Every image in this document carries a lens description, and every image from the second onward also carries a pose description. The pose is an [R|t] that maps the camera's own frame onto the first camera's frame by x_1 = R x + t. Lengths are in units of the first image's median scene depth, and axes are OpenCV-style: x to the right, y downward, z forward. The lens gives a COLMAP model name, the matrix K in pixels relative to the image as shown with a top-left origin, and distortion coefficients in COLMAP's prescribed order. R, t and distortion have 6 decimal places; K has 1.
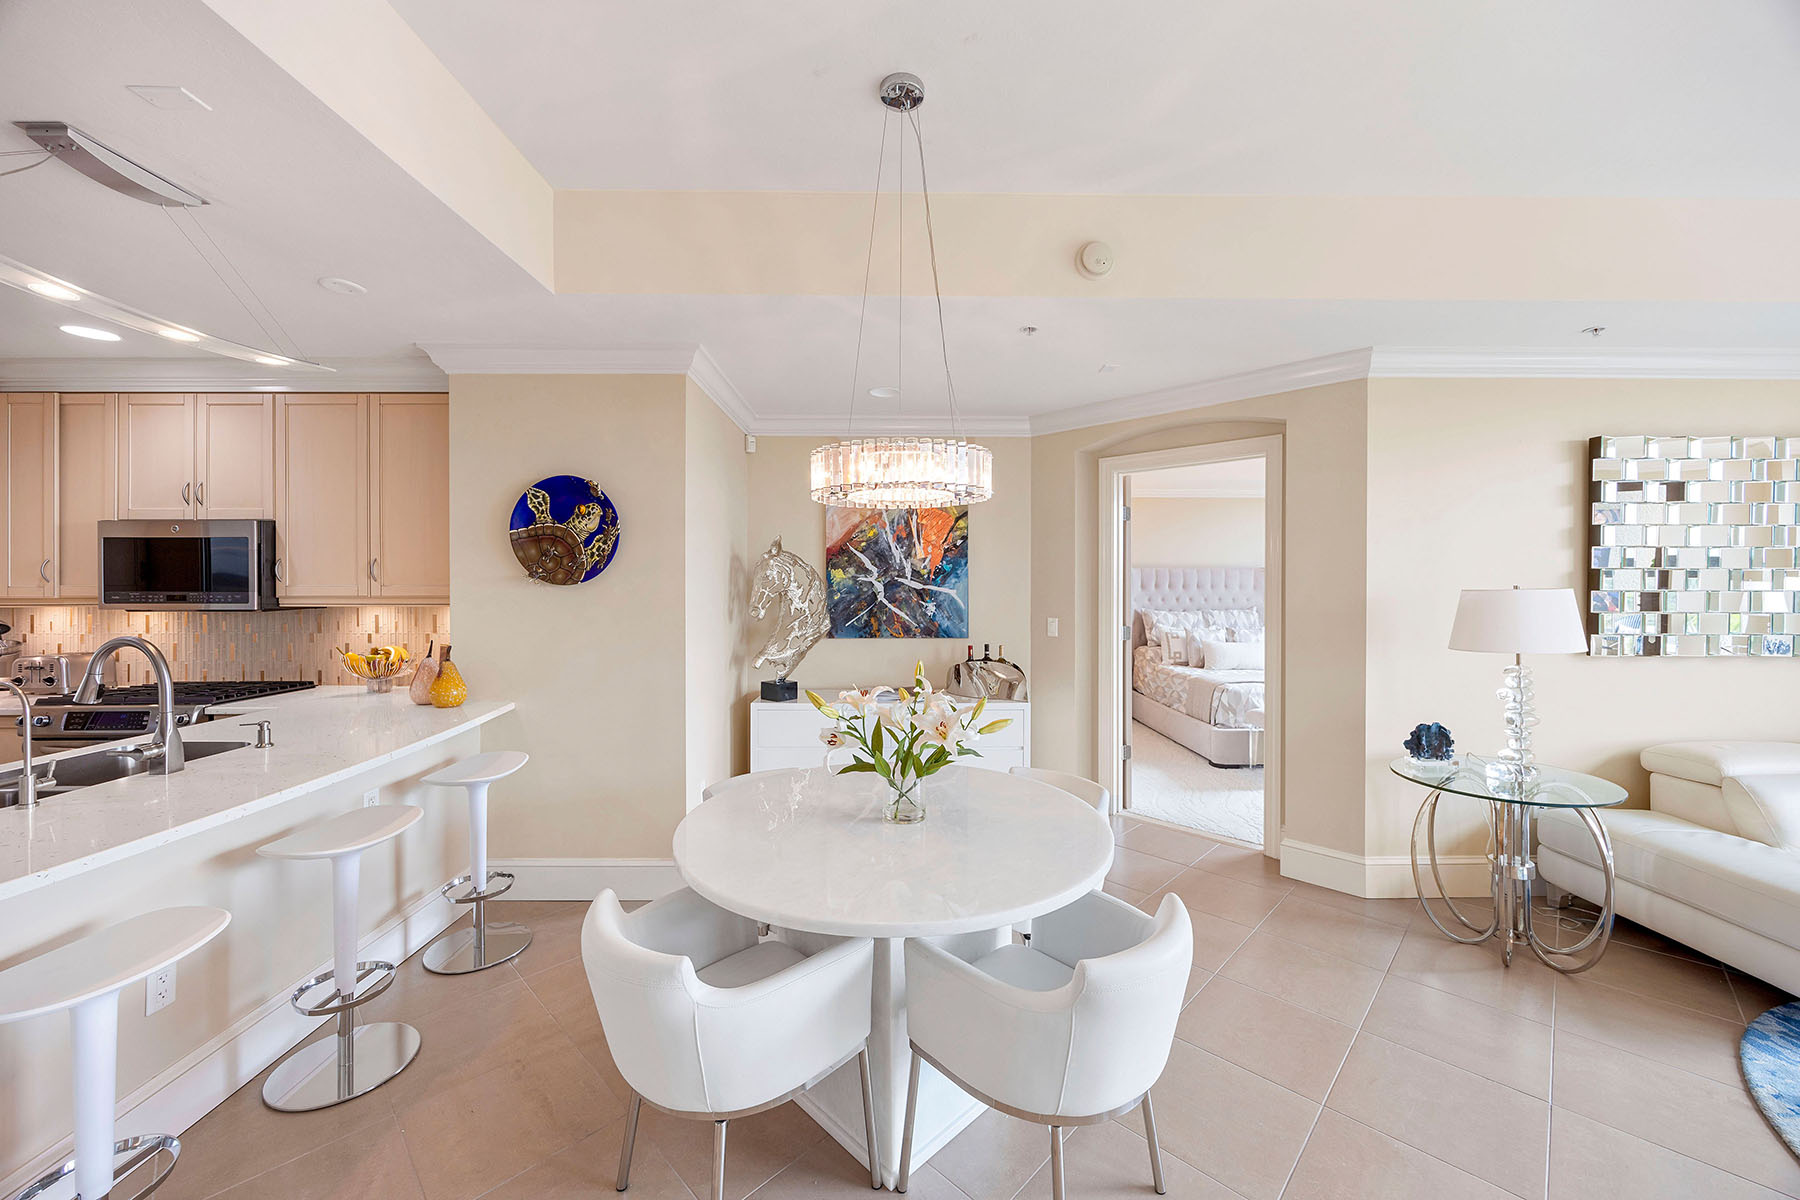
lens RADIAL K [[684.1, 0, 900.1], [0, 684.1, 585.2], [0, 0, 1]] dist [-0.005542, 0.001161]
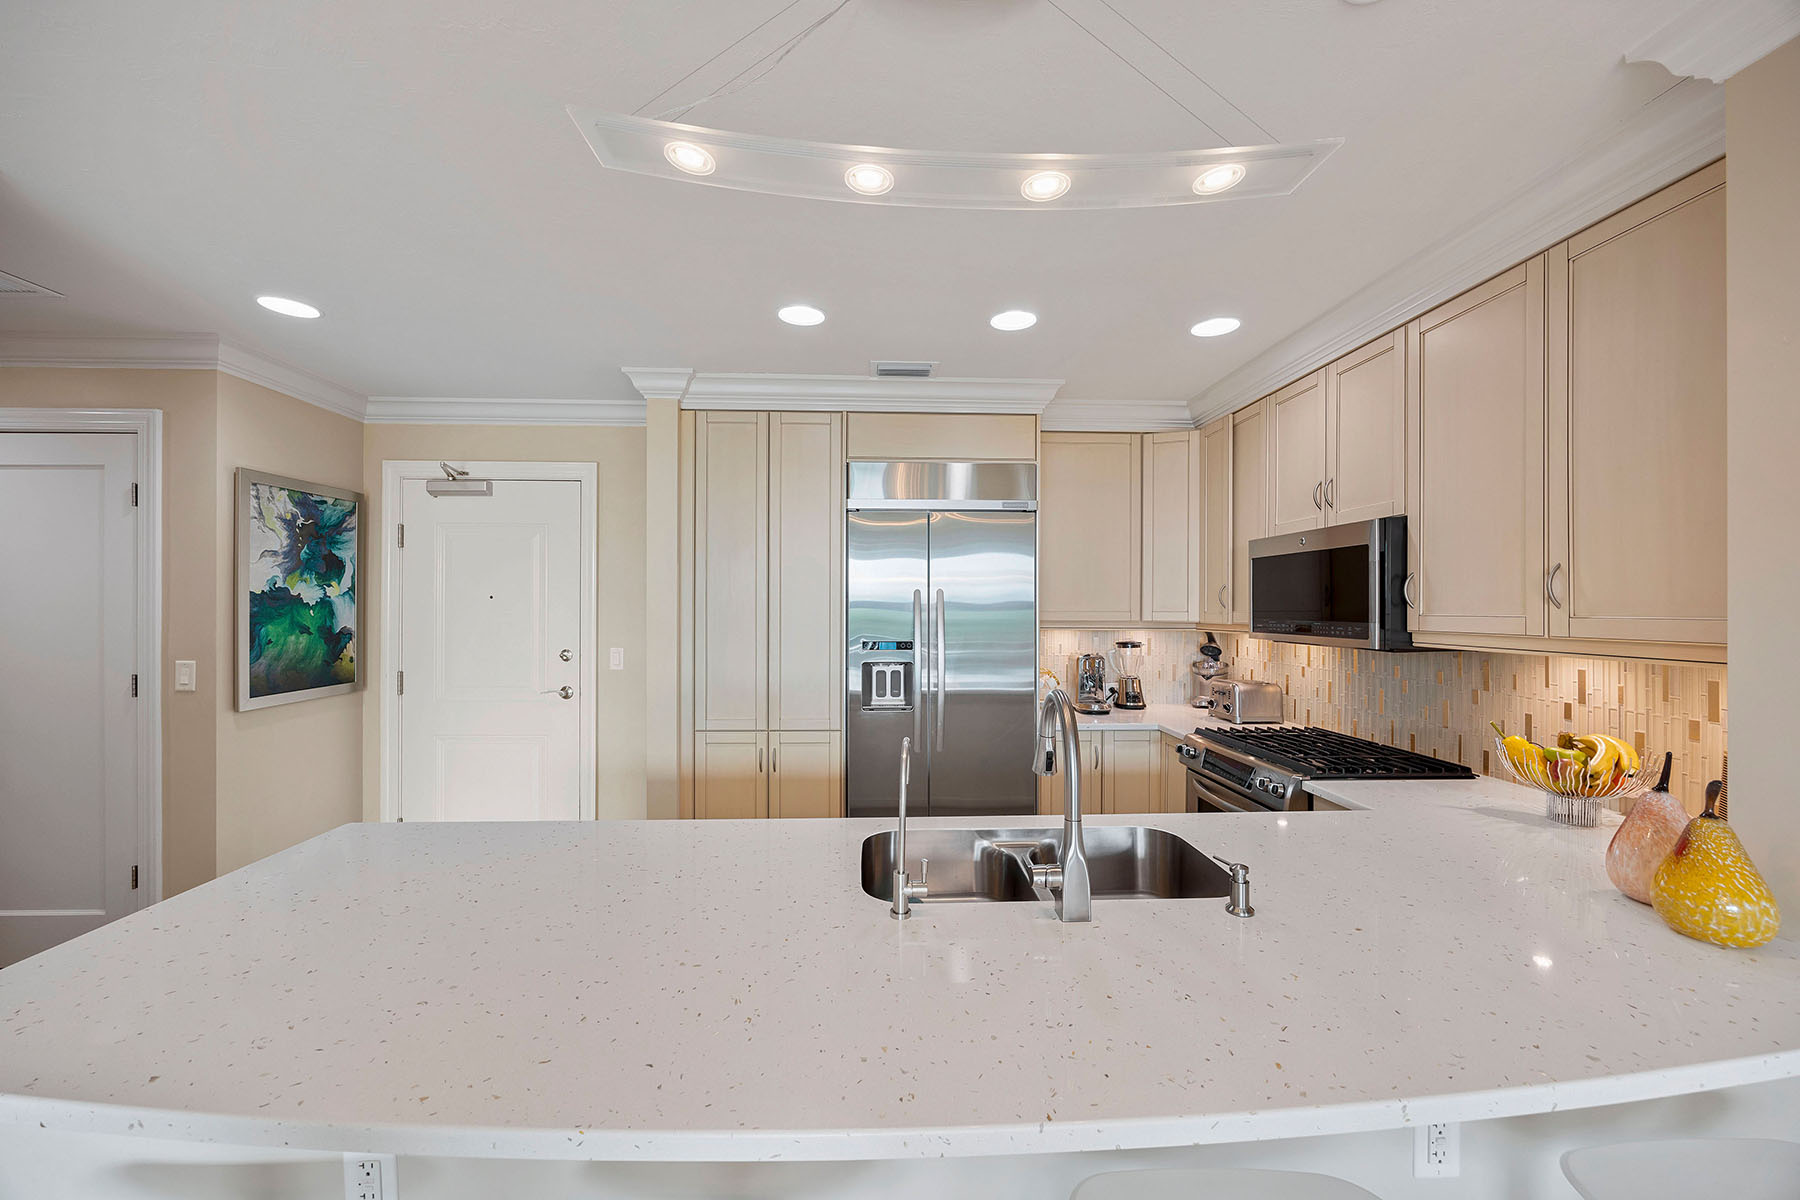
lens RADIAL K [[684.1, 0, 902.8], [0, 684.1, 609.2], [0, 0, 1]] dist [-0.005542, 0.001161]
pose [[0.037675, 0.002642, -0.999287, -0.234744], [-0.006295, 0.999977, 0.002406, -0.002214], [0.999270, 0.006200, 0.037690, 0.415498]]
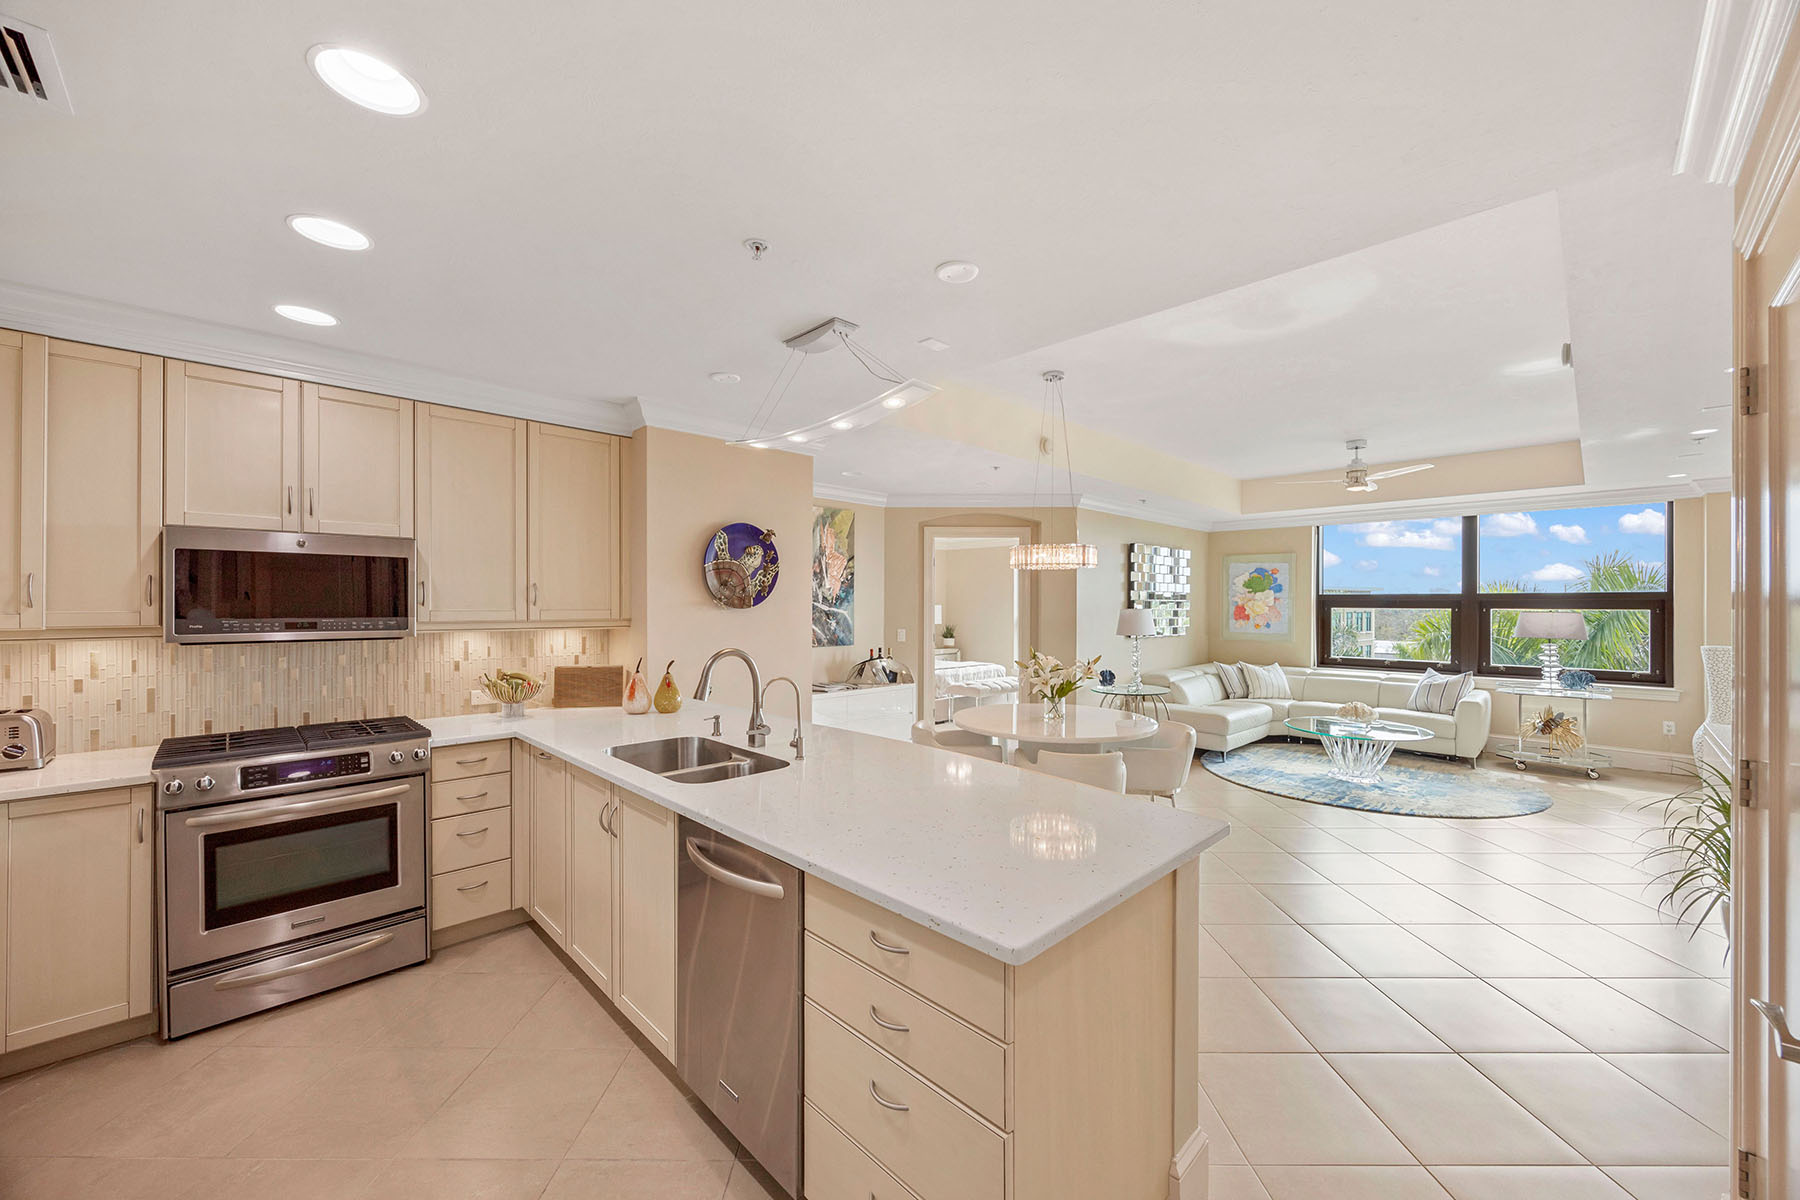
lens RADIAL K [[684.1, 0, 895.8], [0, 684.1, 606.6], [0, 0, 1]] dist [-0.005542, 0.001161]
pose [[0.719815, -0.001232, 0.694164, -0.926141], [0.000829, 0.999999, 0.000916, -0.004021], [-0.694165, -0.000084, 0.719816, -0.090983]]
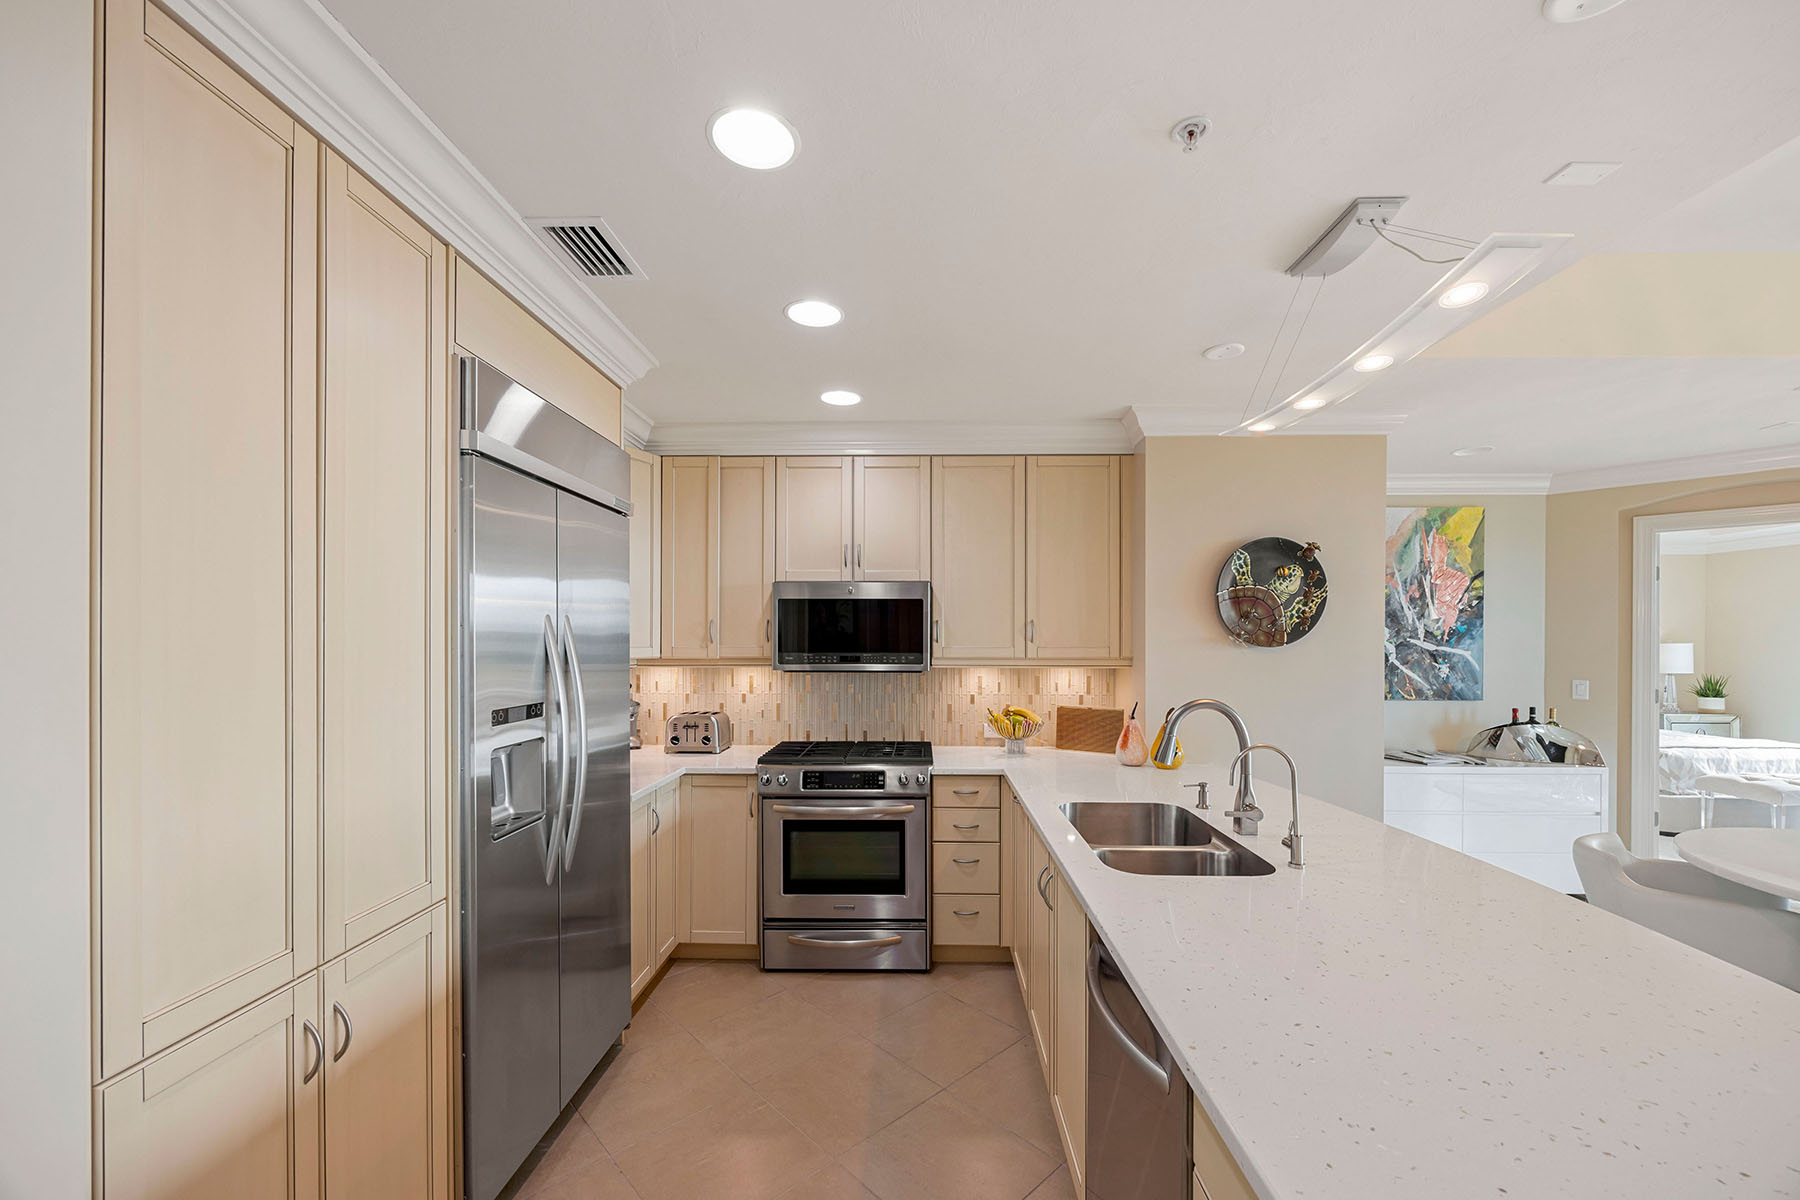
lens RADIAL K [[684.1, 0, 909.0], [0, 684.1, 640.2], [0, 0, 1]] dist [-0.005542, 0.001161]
pose [[0.999328, 0.001668, -0.036608, -0.776600], [-0.001835, 0.999988, -0.004528, -0.003785], [0.036601, 0.004593, 0.999319, -0.010365]]
